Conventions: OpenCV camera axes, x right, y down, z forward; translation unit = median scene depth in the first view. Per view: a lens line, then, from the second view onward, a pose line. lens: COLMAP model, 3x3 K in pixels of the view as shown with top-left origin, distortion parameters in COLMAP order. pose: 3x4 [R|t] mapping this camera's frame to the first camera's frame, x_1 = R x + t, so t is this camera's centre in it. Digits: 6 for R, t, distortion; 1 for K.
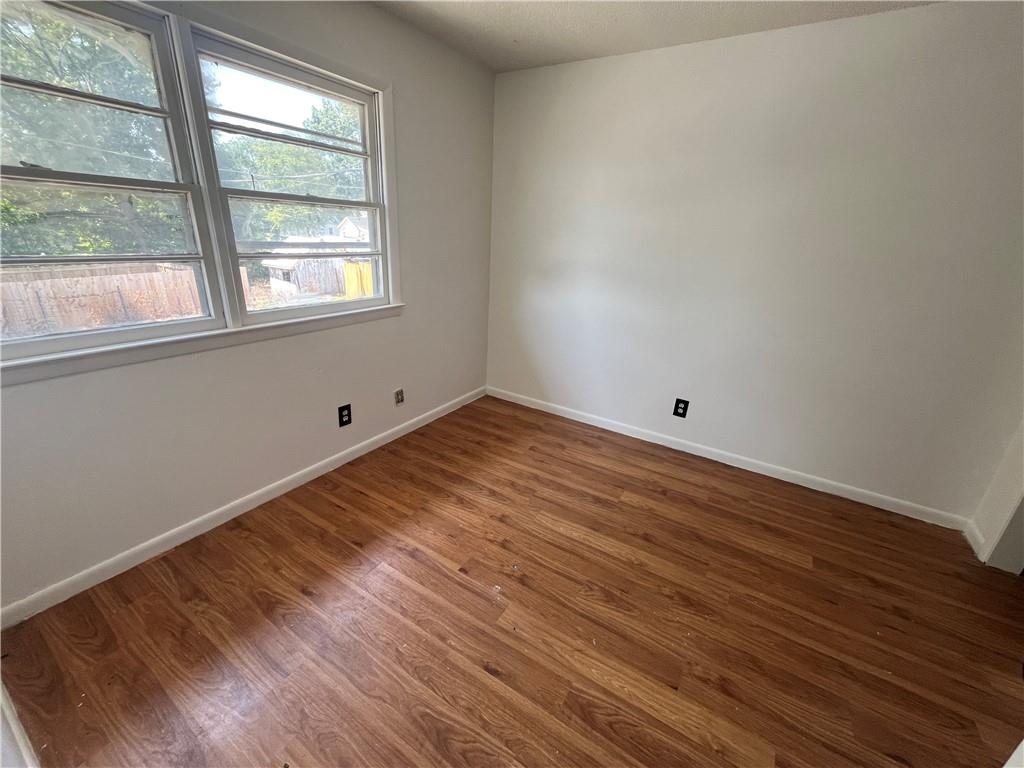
lens RADIAL K [[415.3, 0, 511.8], [0, 415.3, 383.0], [0, 0, 1]] dist [-0.002100, -0.000085]
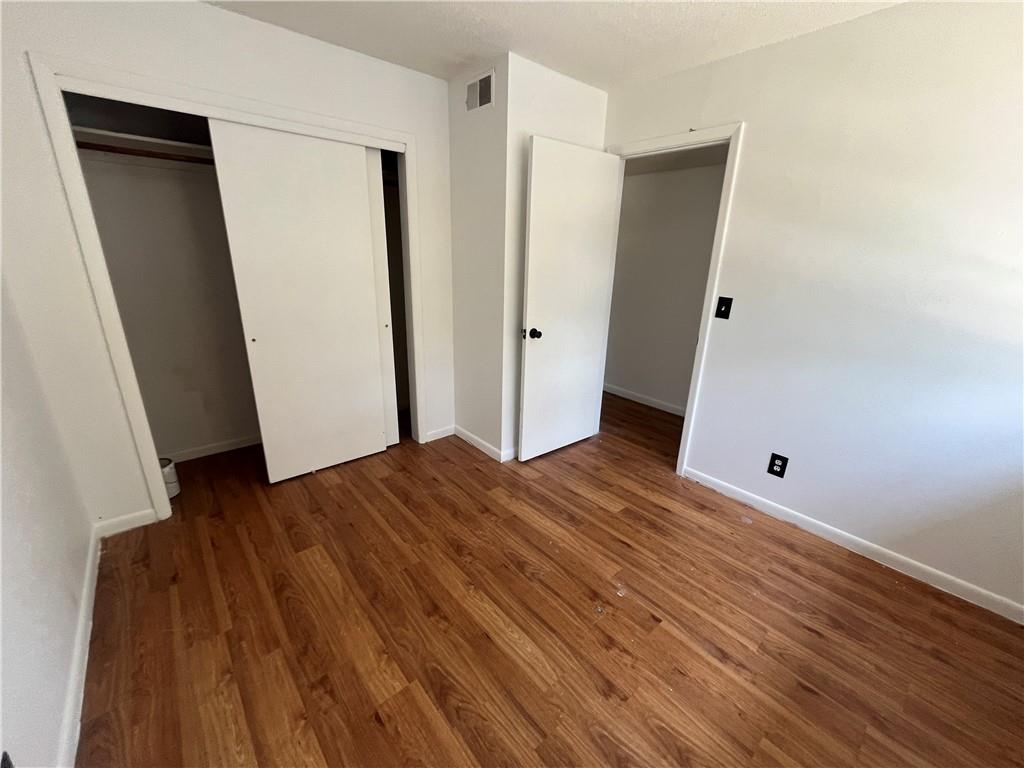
lens RADIAL K [[415.3, 0, 513.9], [0, 415.3, 384.4], [0, 0, 1]] dist [-0.002100, -0.000085]
pose [[-0.951973, -0.165482, 0.257611, 0.036146], [0.028519, 0.789782, 0.612725, -0.545371], [-0.304852, 0.590644, -0.747131, 1.453767]]
